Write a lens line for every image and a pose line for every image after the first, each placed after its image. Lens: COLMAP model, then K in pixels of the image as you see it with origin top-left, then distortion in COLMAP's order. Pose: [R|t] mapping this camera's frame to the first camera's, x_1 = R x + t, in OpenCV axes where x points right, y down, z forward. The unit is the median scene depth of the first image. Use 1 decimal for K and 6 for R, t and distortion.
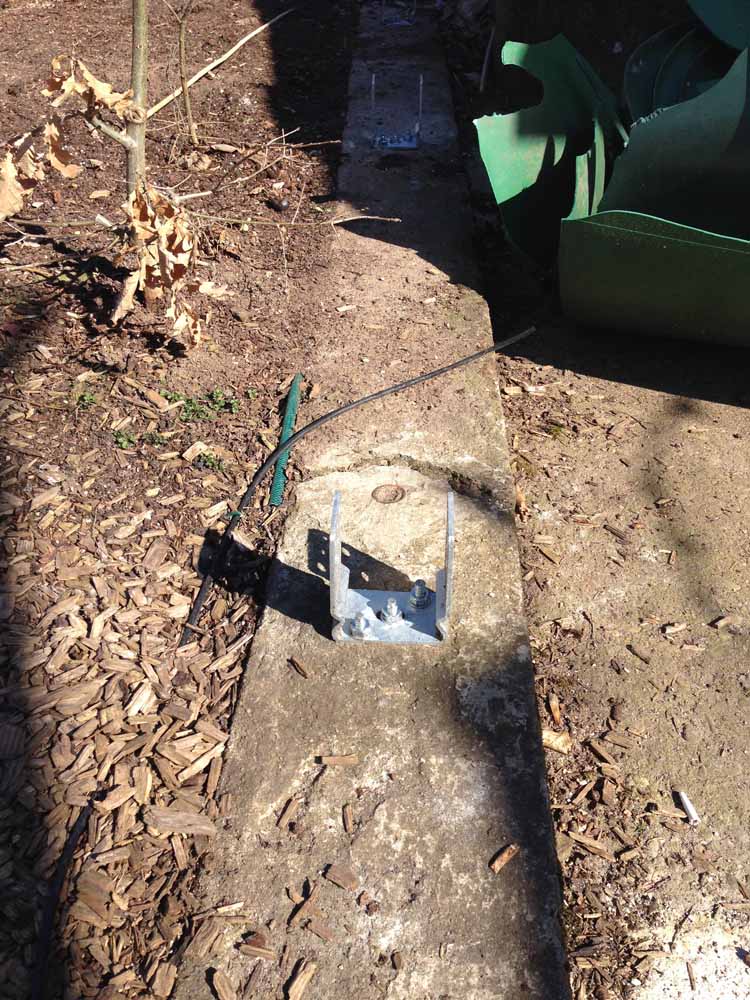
lens RADIAL K [[941.9, 0, 375.0], [0, 941.9, 500.0], [0, 0, 1]] dist [0.119903, -0.227819]
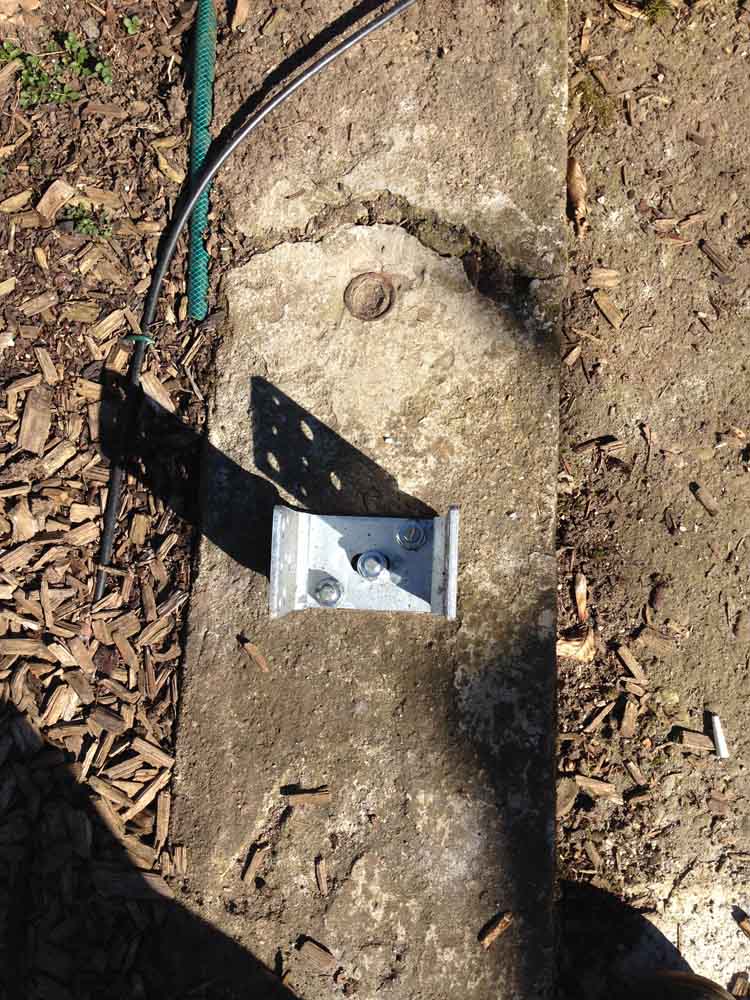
lens RADIAL K [[941.9, 0, 375.0], [0, 941.9, 500.0], [0, 0, 1]] dist [0.119903, -0.227819]
pose [[0.999504, -0.011711, -0.029223, 0.042923], [0.029203, 0.691687, 0.721607, -0.455892], [0.011762, -0.722103, 0.691686, 0.543503]]
